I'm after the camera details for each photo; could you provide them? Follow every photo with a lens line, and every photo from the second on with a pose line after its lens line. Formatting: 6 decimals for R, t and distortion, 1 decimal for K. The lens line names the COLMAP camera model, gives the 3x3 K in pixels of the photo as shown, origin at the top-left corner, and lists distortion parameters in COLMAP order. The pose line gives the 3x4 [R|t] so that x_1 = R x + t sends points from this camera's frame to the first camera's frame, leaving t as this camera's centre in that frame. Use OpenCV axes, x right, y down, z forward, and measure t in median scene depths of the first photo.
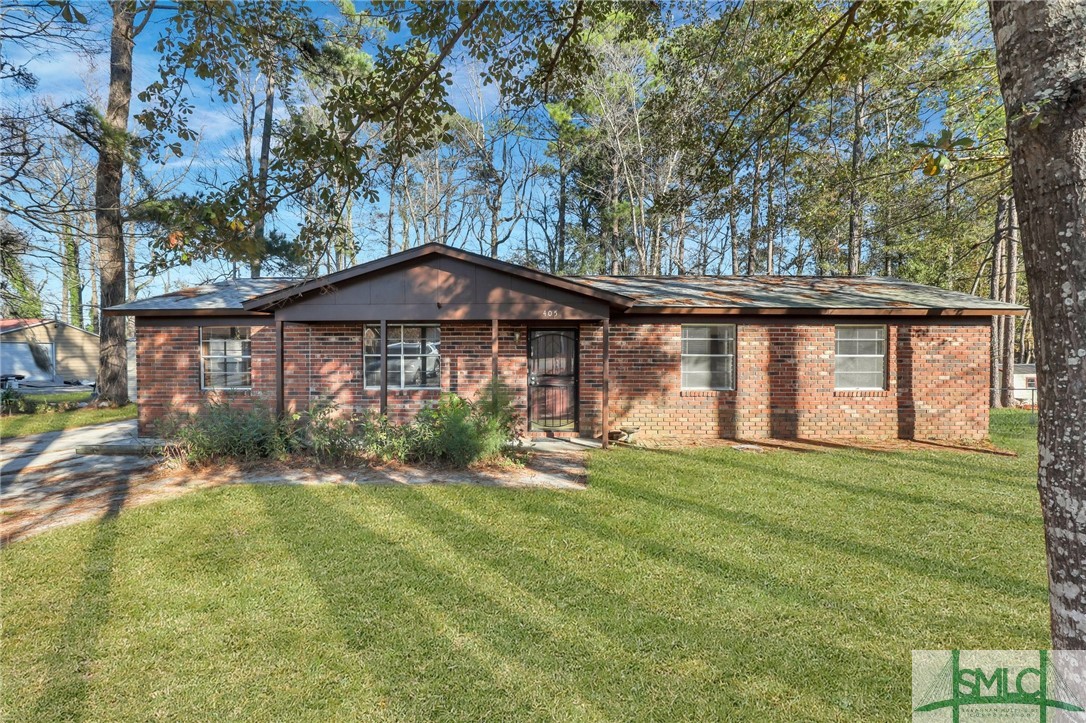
lens RADIAL K [[493.0, 0, 543.2], [0, 493.0, 359.7], [0, 0, 1]] dist [-0.001279, 0.000549]
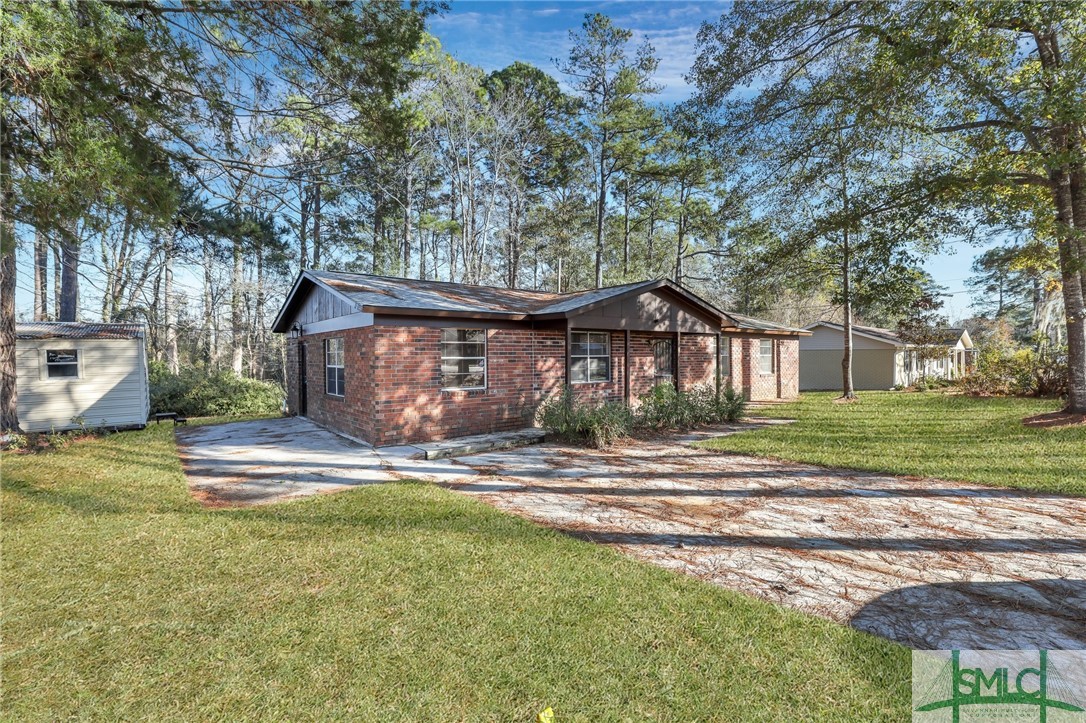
lens RADIAL K [[493.0, 0, 541.8], [0, 493.0, 360.4], [0, 0, 1]] dist [-0.001279, 0.000549]
pose [[0.768768, -0.009939, 0.639450, -1.215893], [0.007433, 0.999951, 0.006607, -0.006465], [-0.639484, -0.000326, 0.768804, 0.104879]]
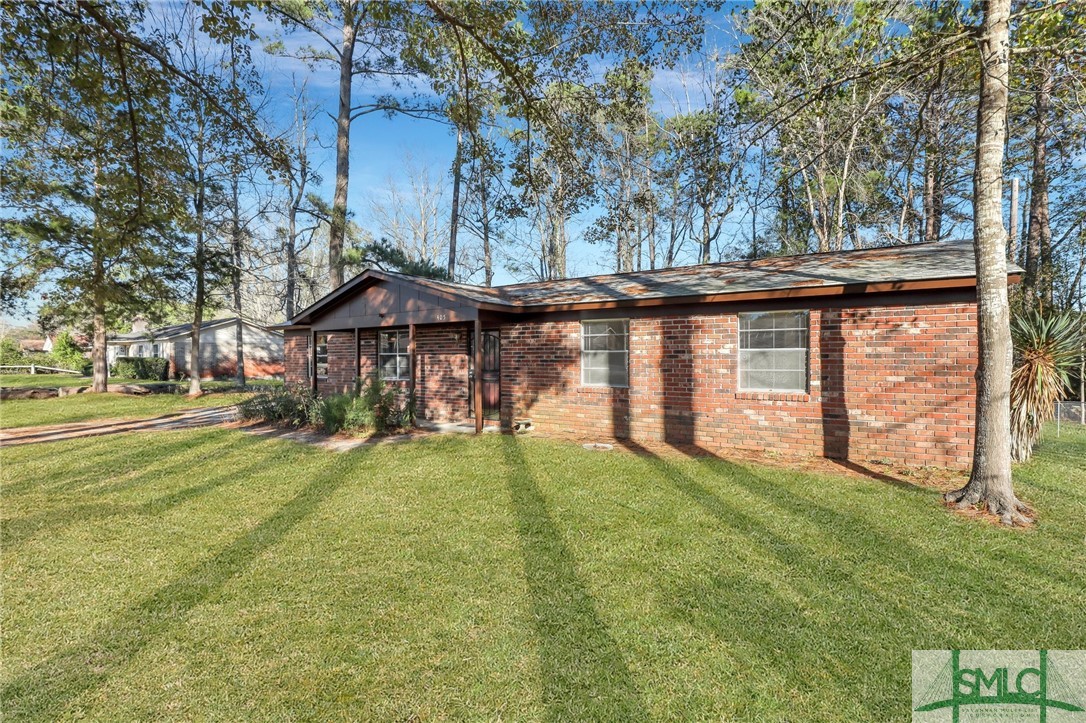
lens RADIAL K [[493.0, 0, 538.4], [0, 493.0, 362.0], [0, 0, 1]] dist [-0.001279, 0.000549]
pose [[0.831391, 0.001363, -0.555686, 0.776503], [-0.005127, 0.999973, -0.005218, 0.018521], [0.555664, 0.007187, 0.831376, 0.115960]]
